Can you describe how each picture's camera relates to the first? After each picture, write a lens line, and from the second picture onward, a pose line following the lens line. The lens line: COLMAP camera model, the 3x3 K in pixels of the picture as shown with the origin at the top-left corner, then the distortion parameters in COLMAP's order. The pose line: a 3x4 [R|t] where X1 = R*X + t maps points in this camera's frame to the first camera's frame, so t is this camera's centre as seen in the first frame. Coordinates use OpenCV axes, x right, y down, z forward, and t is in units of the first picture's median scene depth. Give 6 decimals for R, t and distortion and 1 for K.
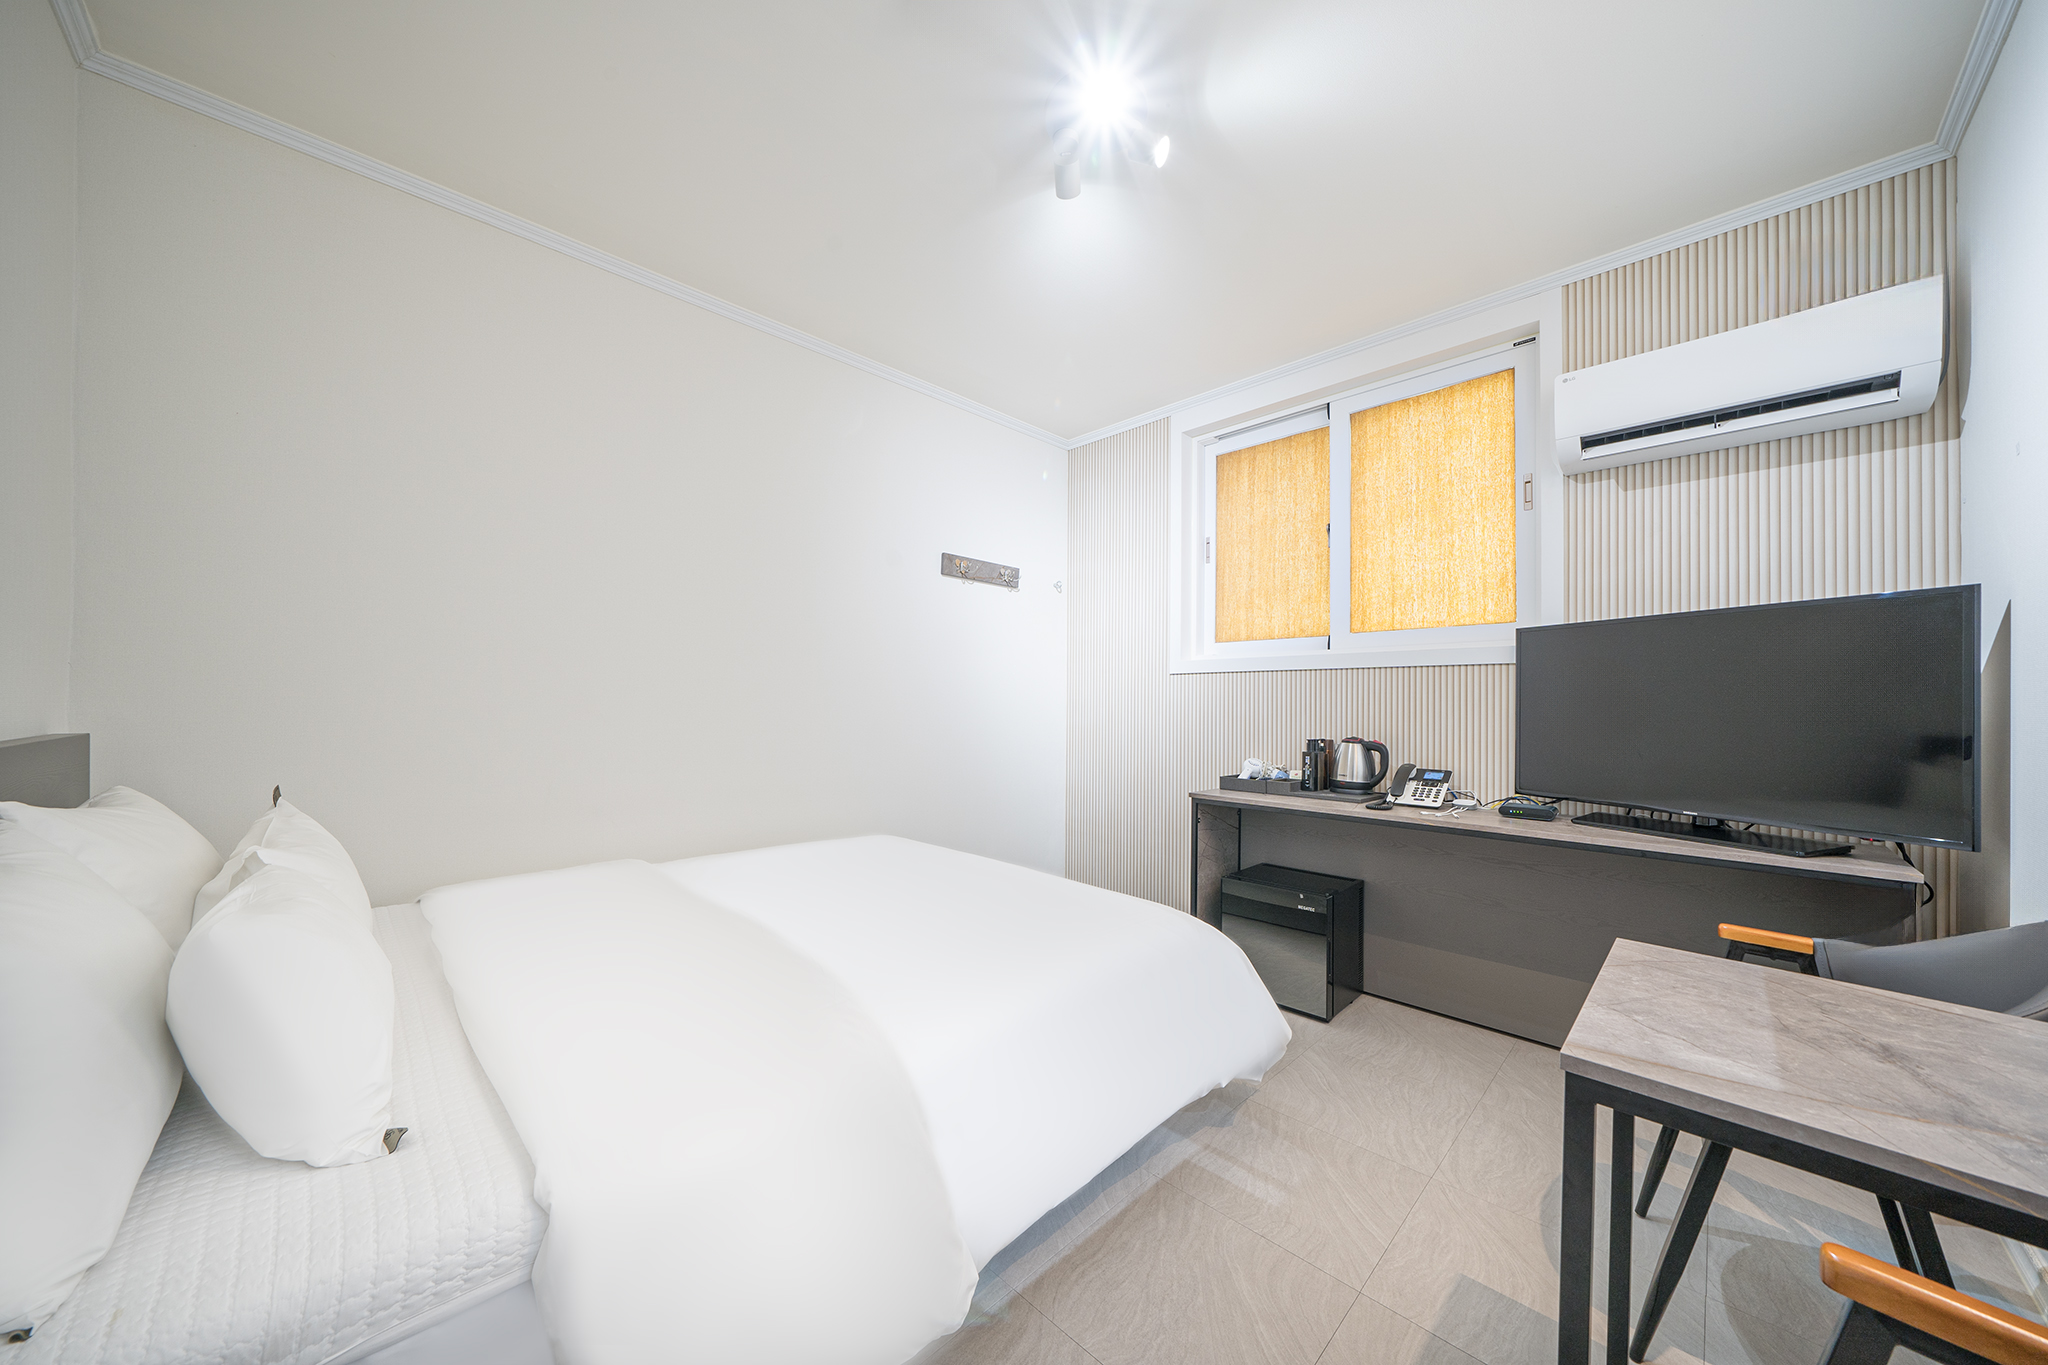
lens RADIAL K [[703.7, 0, 1021.0], [0, 703.7, 695.9], [0, 0, 1]] dist [-0.009441, -0.000082]
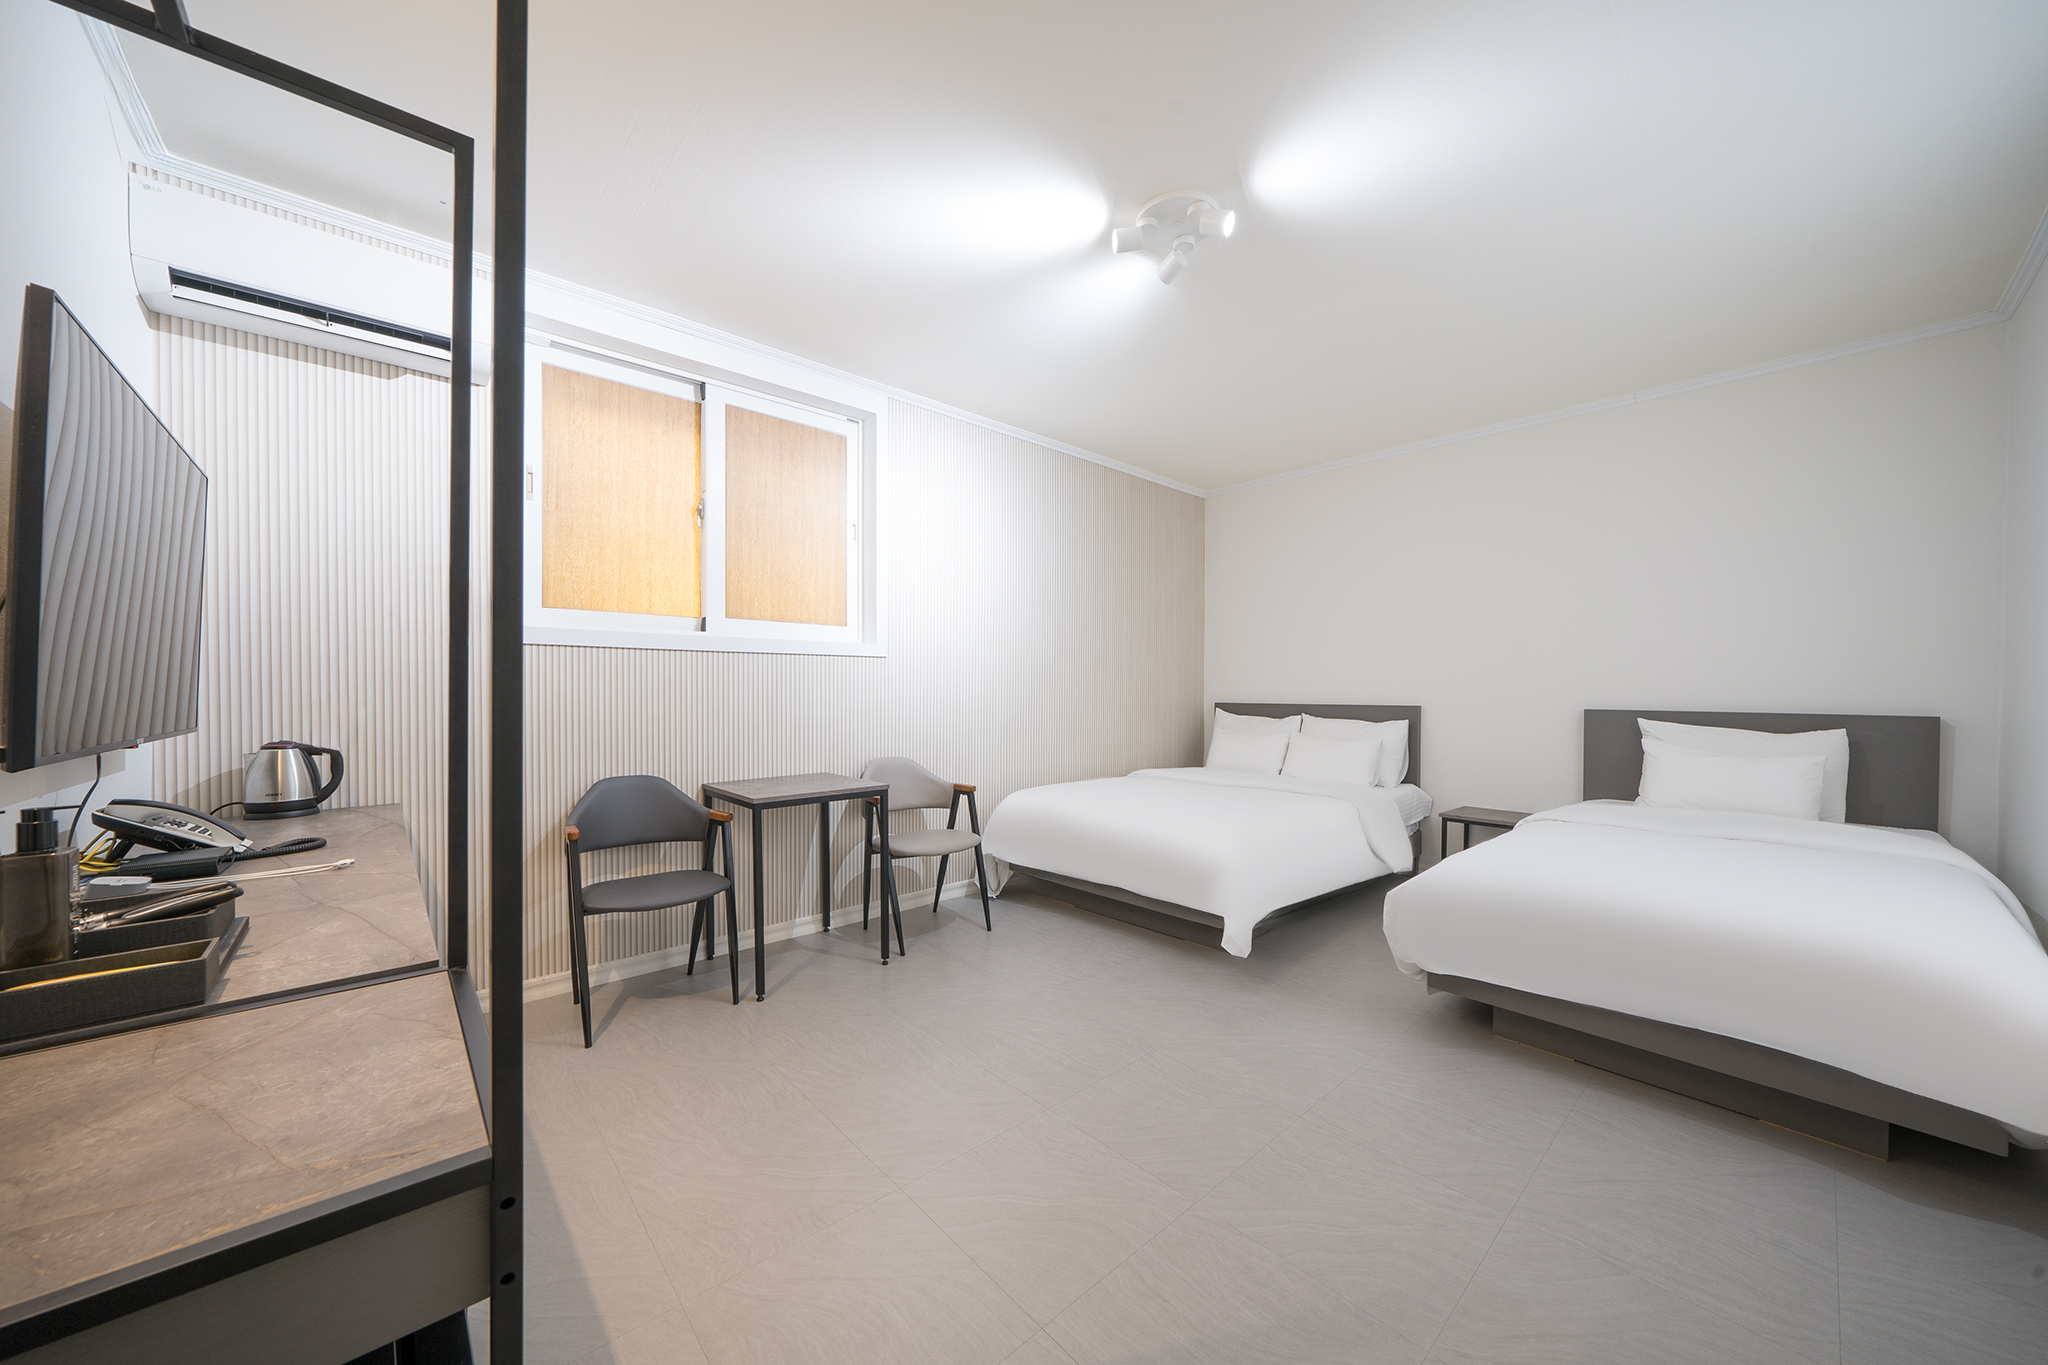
lens RADIAL K [[703.7, 0, 1021.0], [0, 703.7, 695.9], [0, 0, 1]] dist [-0.009441, -0.000082]
pose [[0.040880, -0.003496, 0.999158, -0.469959], [-0.004989, 0.999981, 0.003703, 0.015145], [-0.999152, -0.005136, 0.040862, 0.453264]]
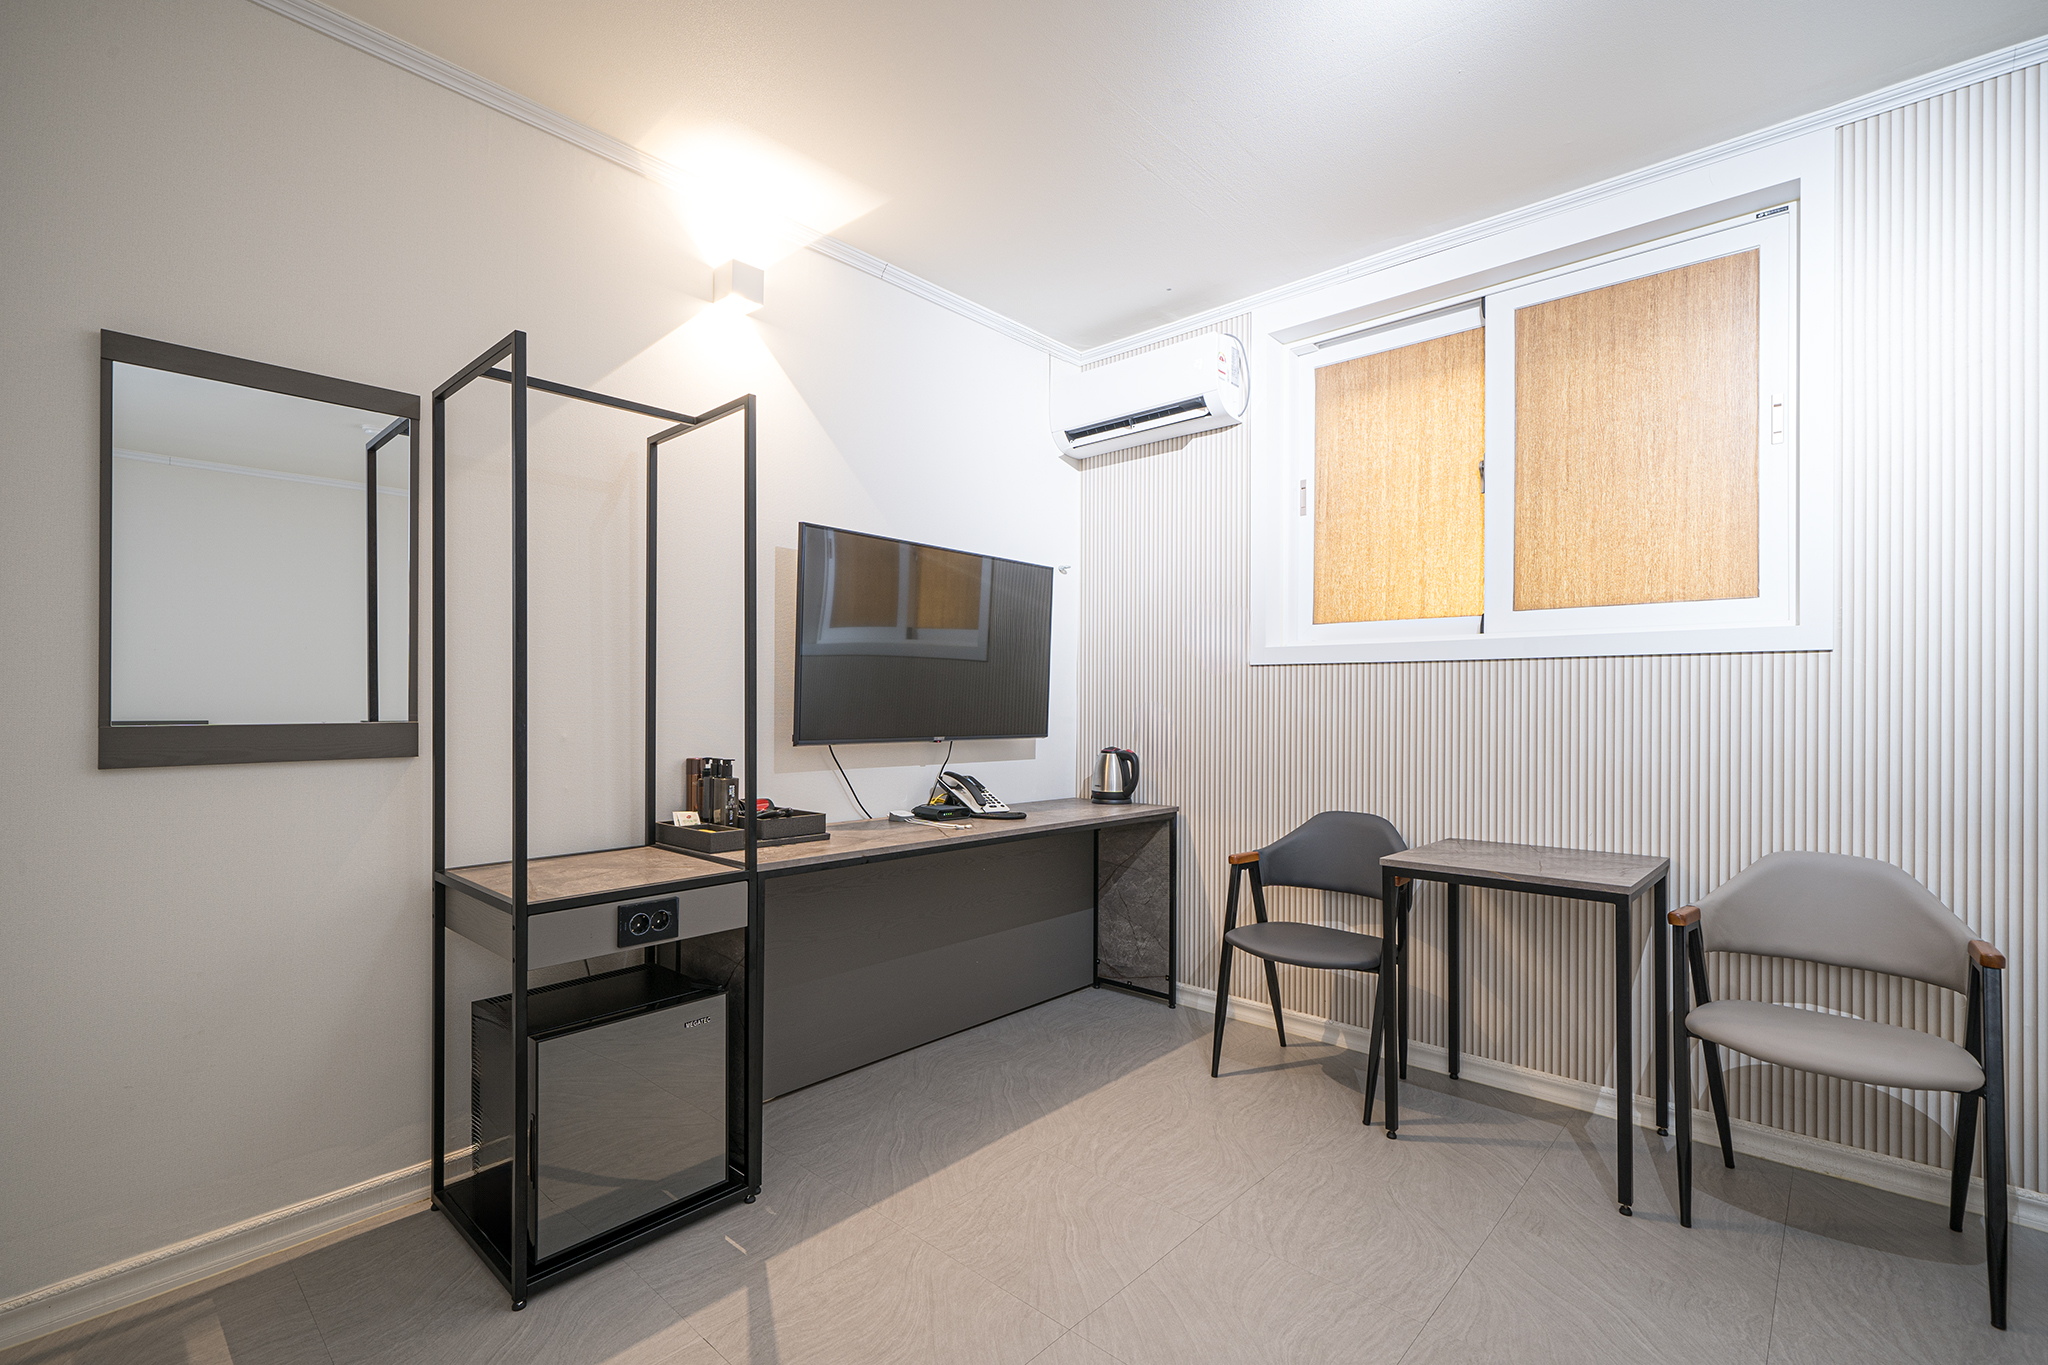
lens RADIAL K [[889.4, 0, 1021.4], [0, 889.4, 692.4], [0, 0, 1]] dist [0.000137, 0.000075]
pose [[0.997522, 0.008654, 0.069818, -0.088430], [-0.008324, 0.999953, -0.005018, 0.001660], [-0.069858, 0.004425, 0.997547, 0.100076]]
